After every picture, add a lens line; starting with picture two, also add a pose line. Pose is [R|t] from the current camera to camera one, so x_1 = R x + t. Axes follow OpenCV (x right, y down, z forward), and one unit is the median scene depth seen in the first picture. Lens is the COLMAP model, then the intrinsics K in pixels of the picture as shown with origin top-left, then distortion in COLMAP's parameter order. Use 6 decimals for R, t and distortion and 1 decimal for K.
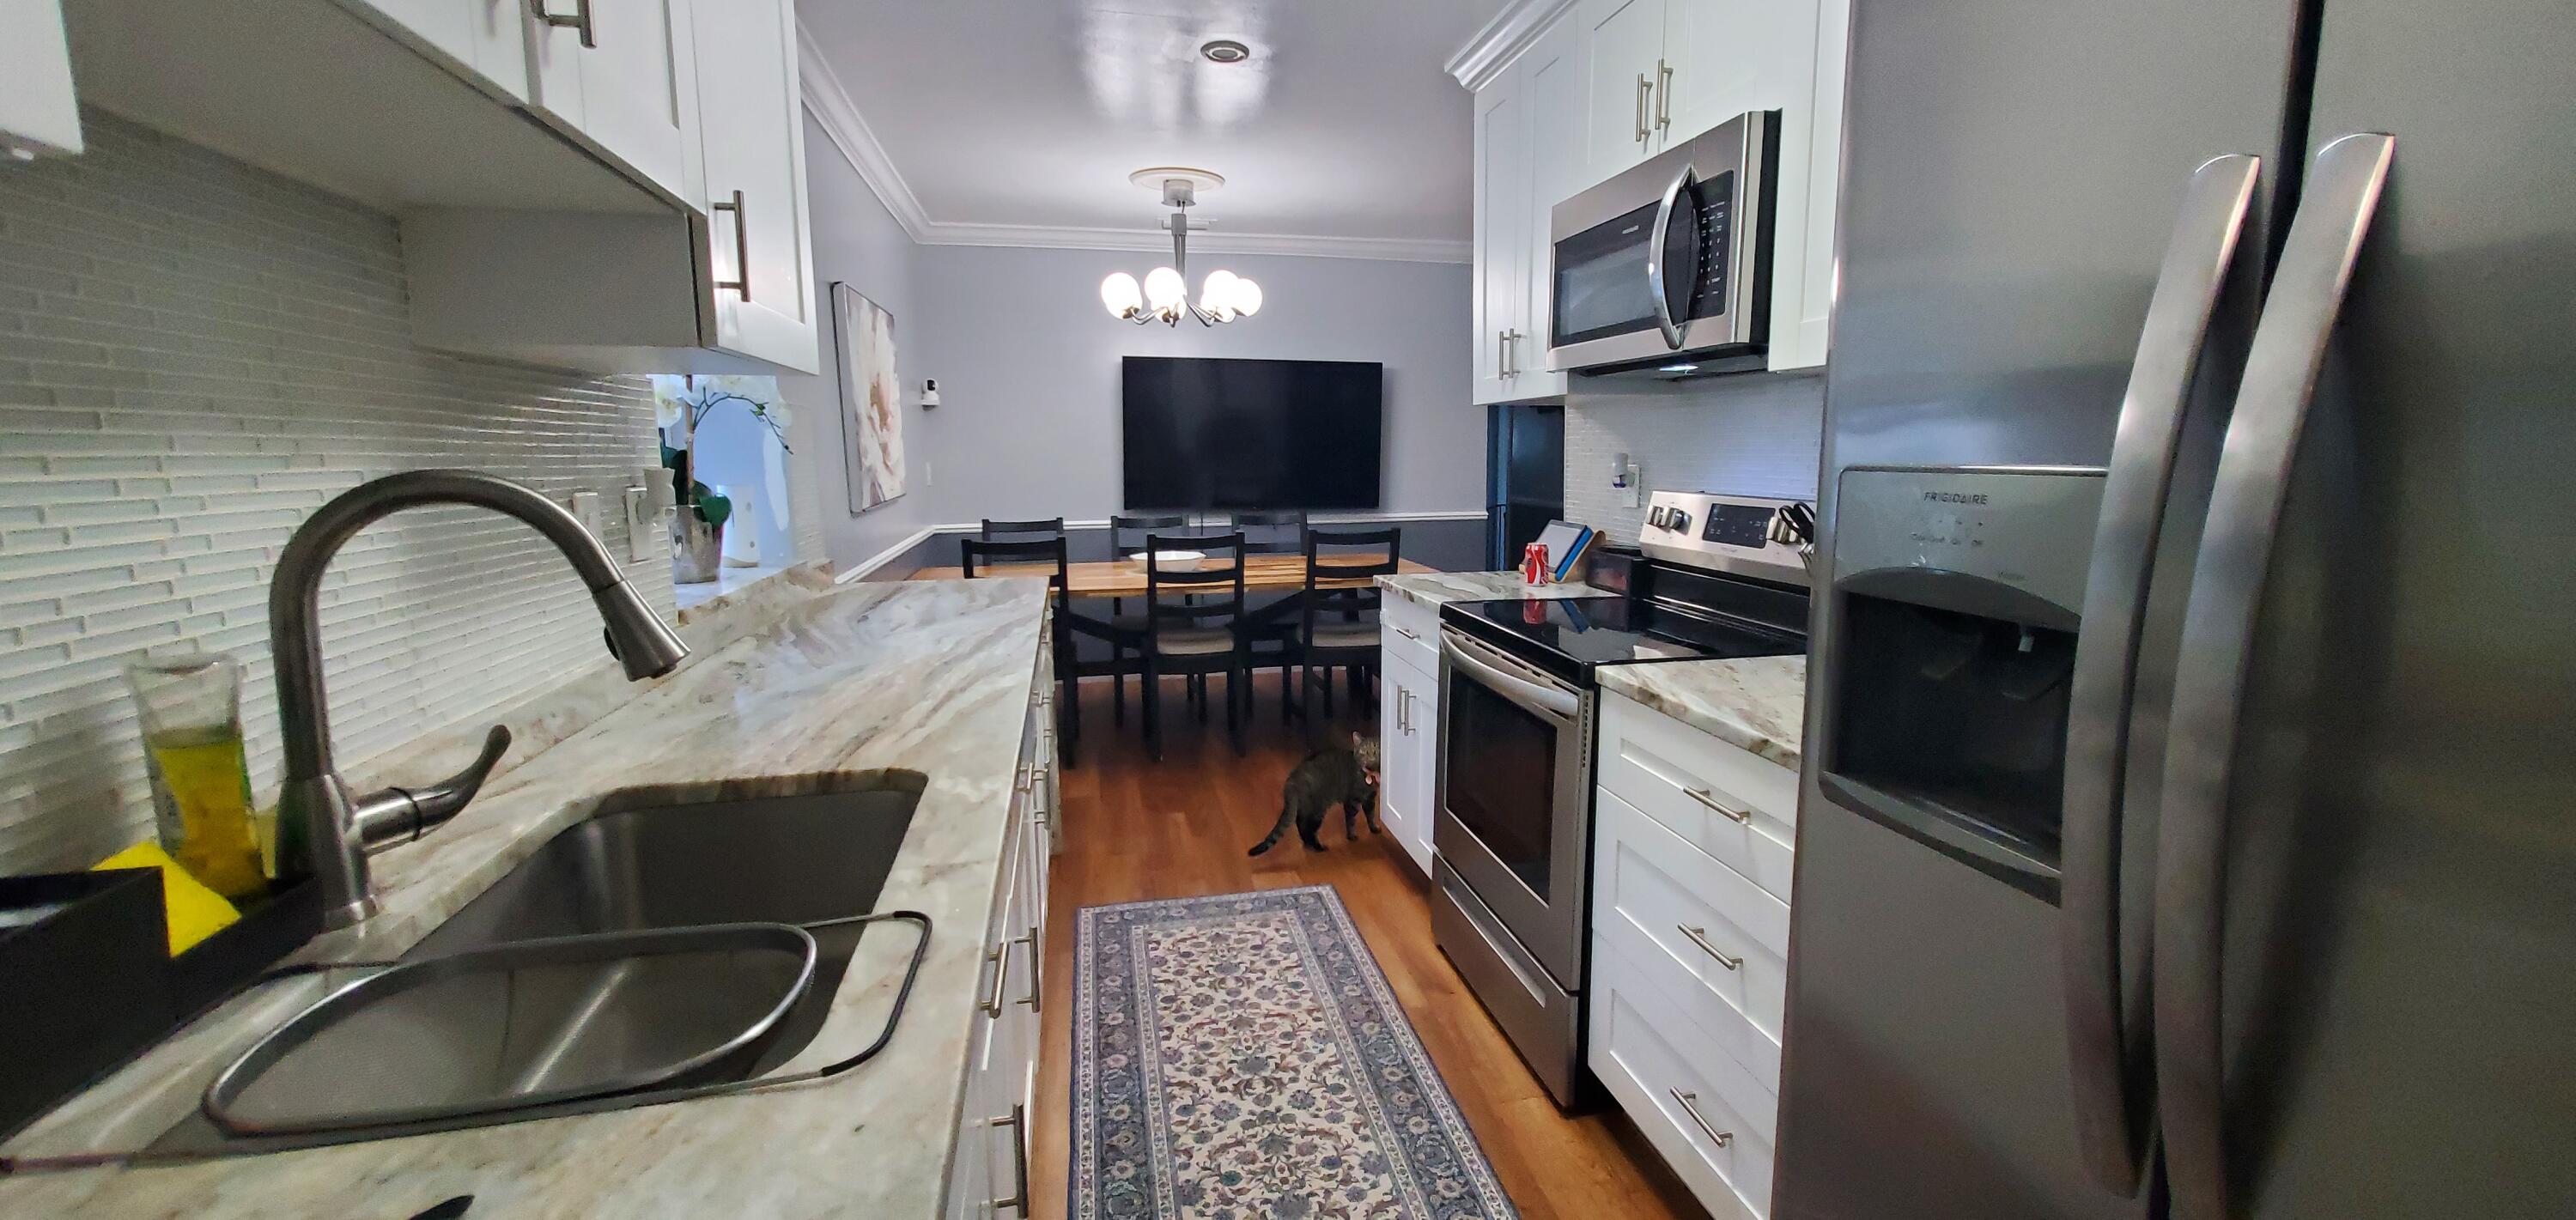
lens RADIAL K [[1024.7, 0, 1297.4], [0, 1024.7, 593.6], [0, 0, 1]] dist [-0.004867, -0.000512]
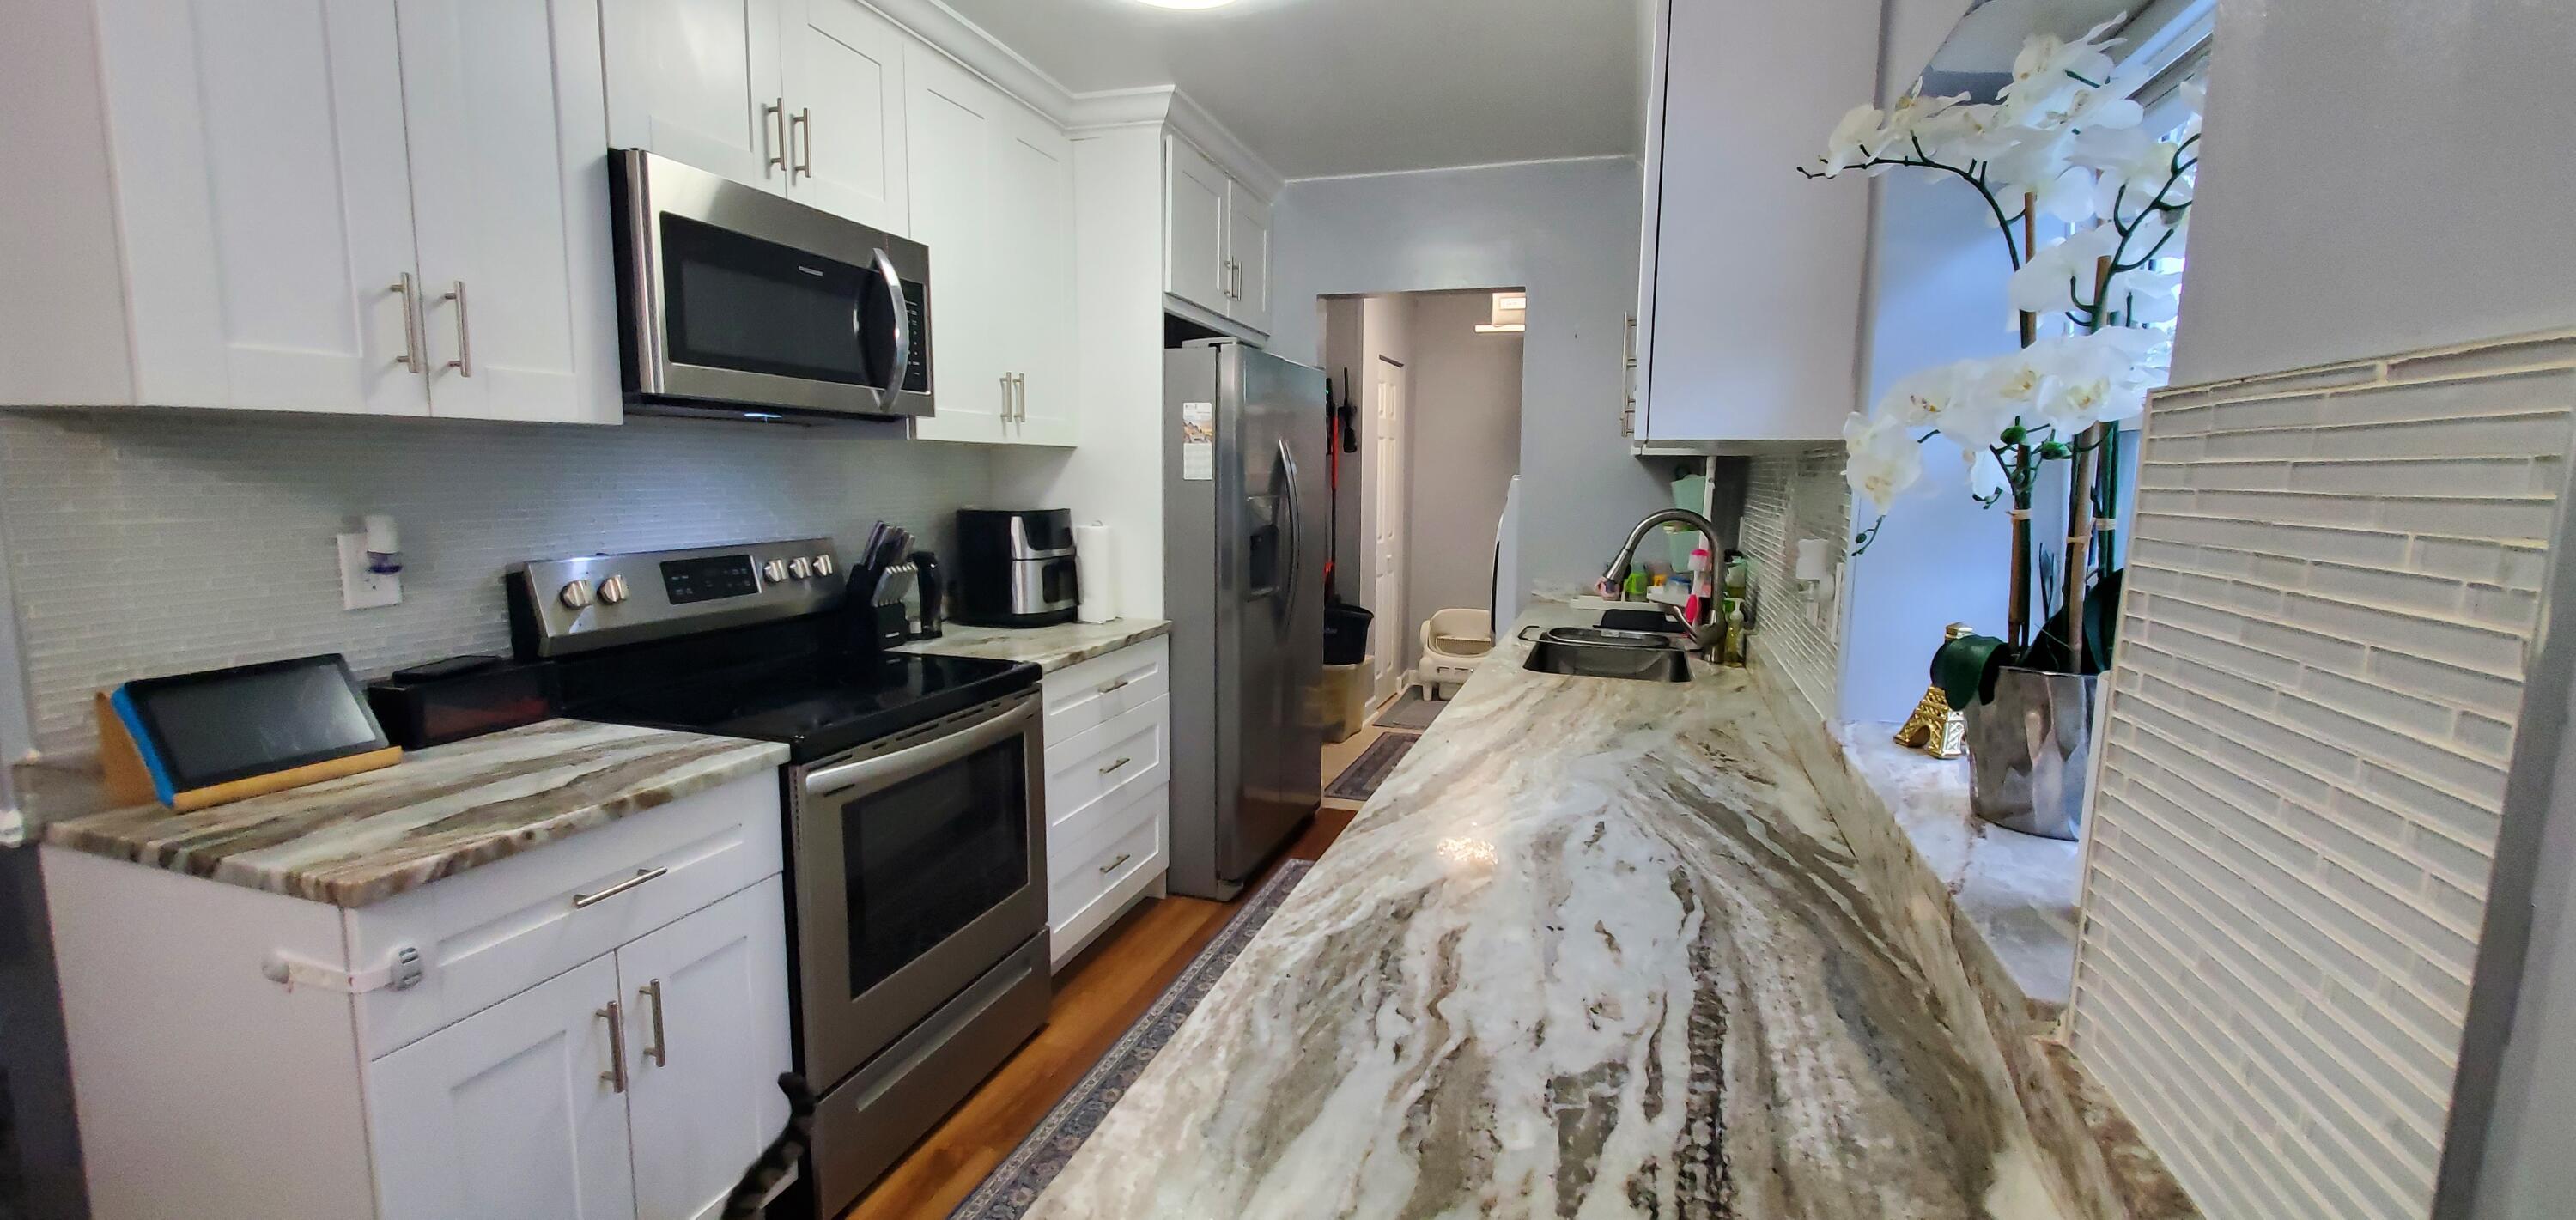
lens RADIAL K [[1024.7, 0, 1297.4], [0, 1024.7, 593.6], [0, 0, 1]] dist [-0.004867, -0.000512]
pose [[-0.862801, -0.064726, 0.501384, -0.419578], [0.066012, 0.968855, 0.238669, -0.198860], [-0.501216, 0.239021, -0.831656, 1.225573]]
